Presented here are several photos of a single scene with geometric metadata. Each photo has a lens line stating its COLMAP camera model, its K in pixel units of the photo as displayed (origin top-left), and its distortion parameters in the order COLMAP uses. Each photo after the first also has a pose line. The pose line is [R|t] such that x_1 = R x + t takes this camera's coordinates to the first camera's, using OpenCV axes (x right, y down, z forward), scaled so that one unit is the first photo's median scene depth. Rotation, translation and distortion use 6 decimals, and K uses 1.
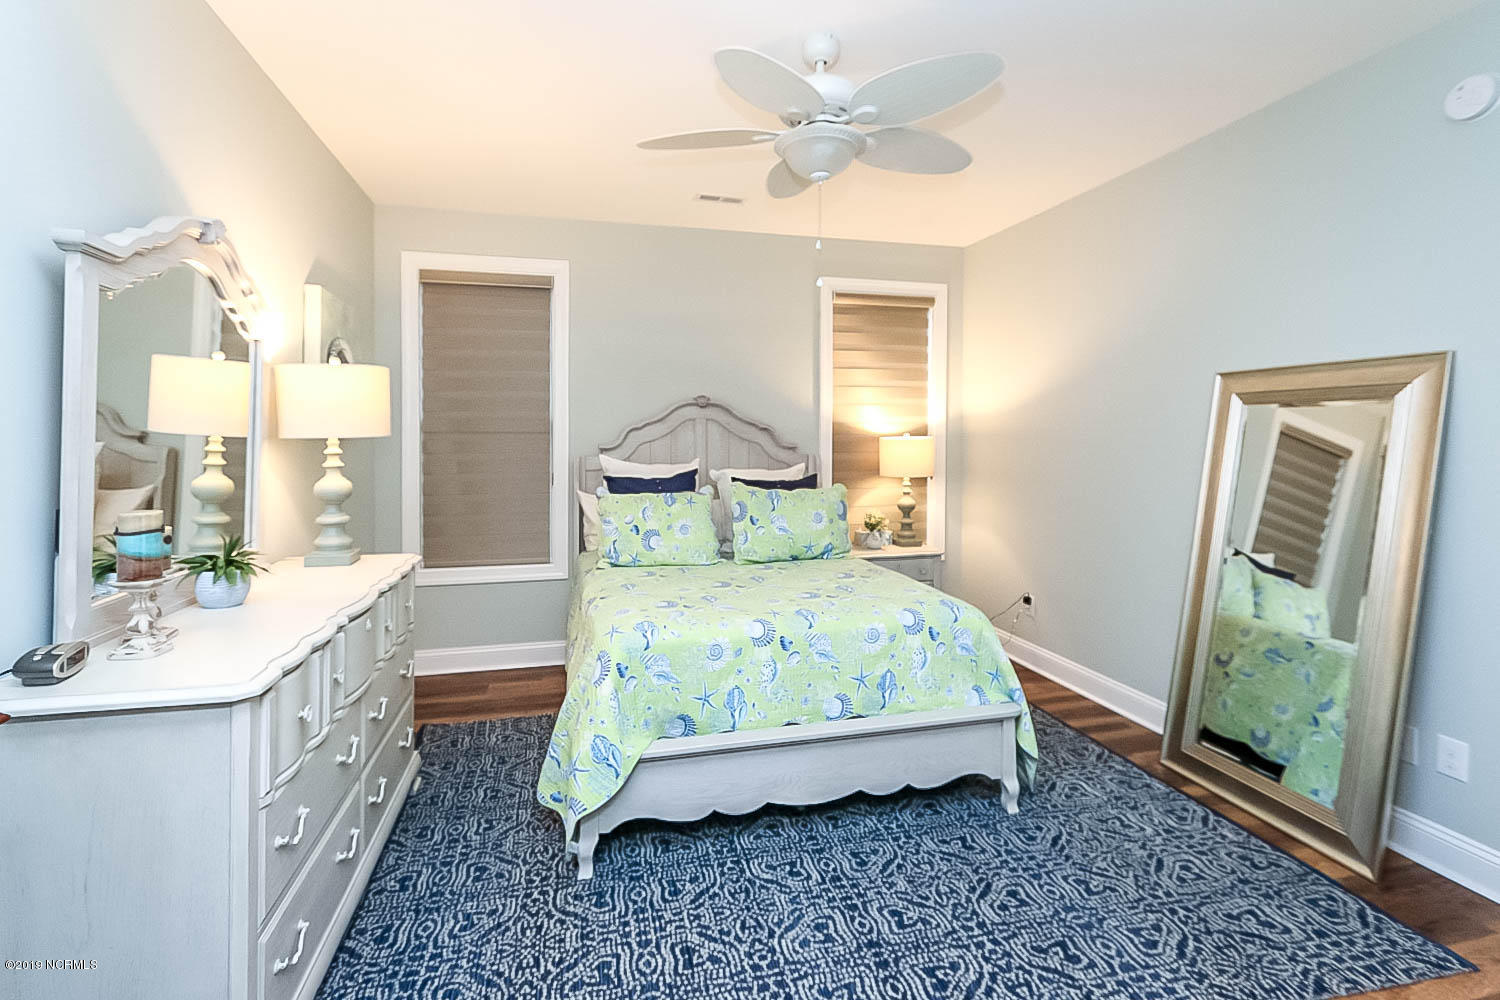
lens RADIAL K [[700.9, 0, 747.8], [0, 700.9, 442.5], [0, 0, 1]] dist [-0.010480, 0.000096]
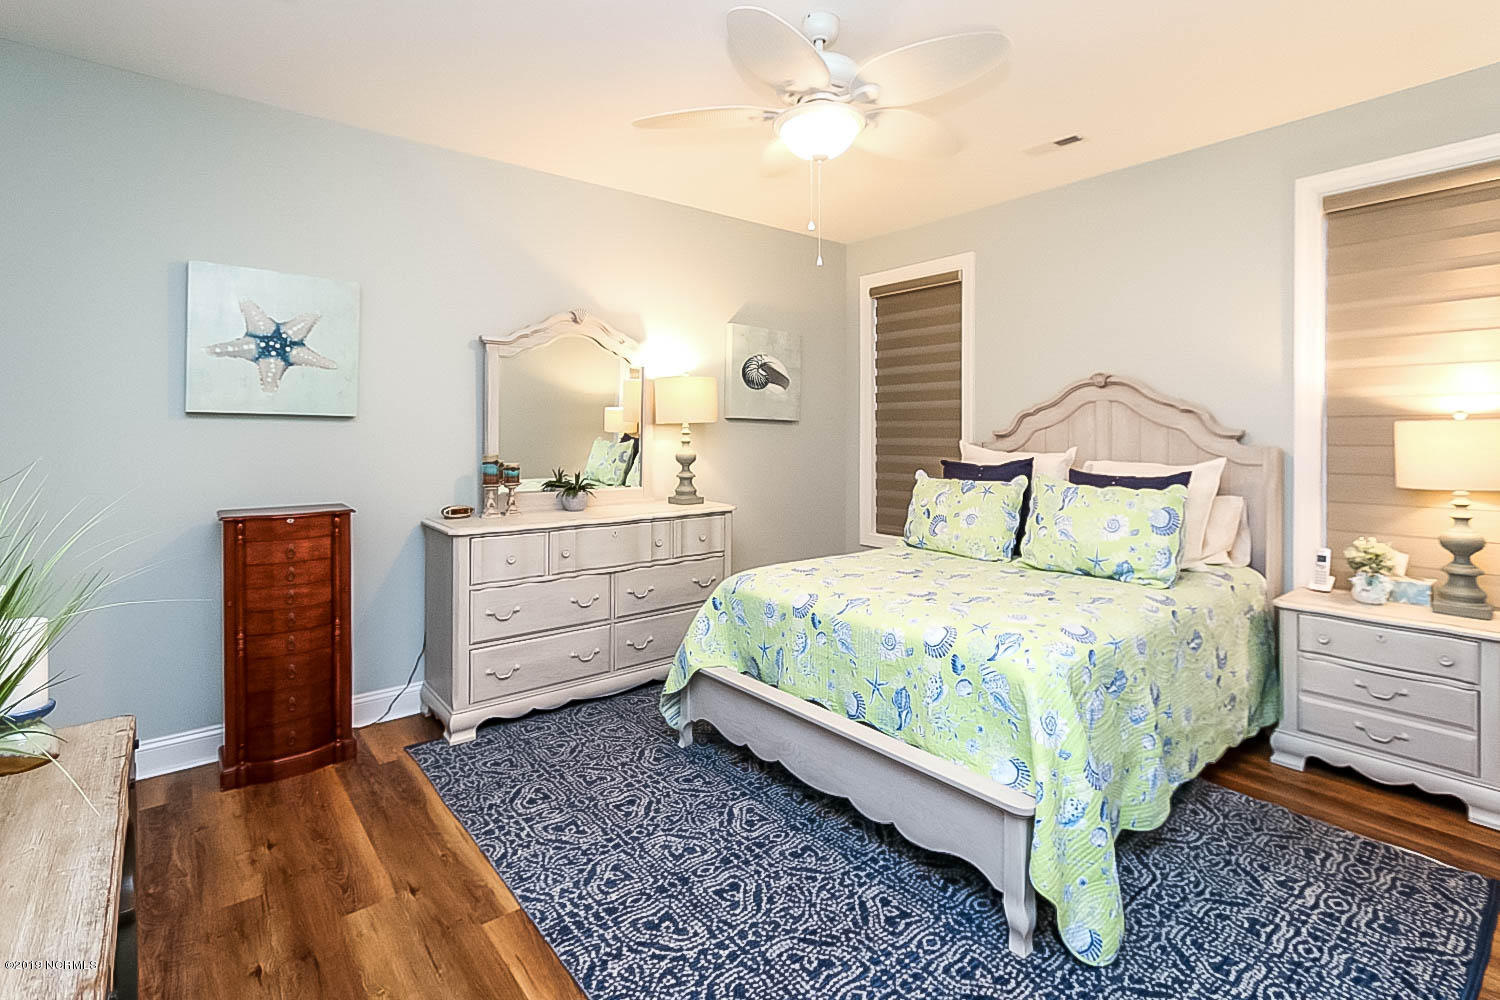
lens RADIAL K [[704.4, 0, 749.9], [0, 704.4, 422.3], [0, 0, 1]] dist [-0.018661, -0.000088]
pose [[0.423686, -0.009543, -0.905759, 1.035662], [-0.007886, 0.999868, -0.014223, 0.014672], [0.905775, 0.013169, 0.423555, 0.526260]]
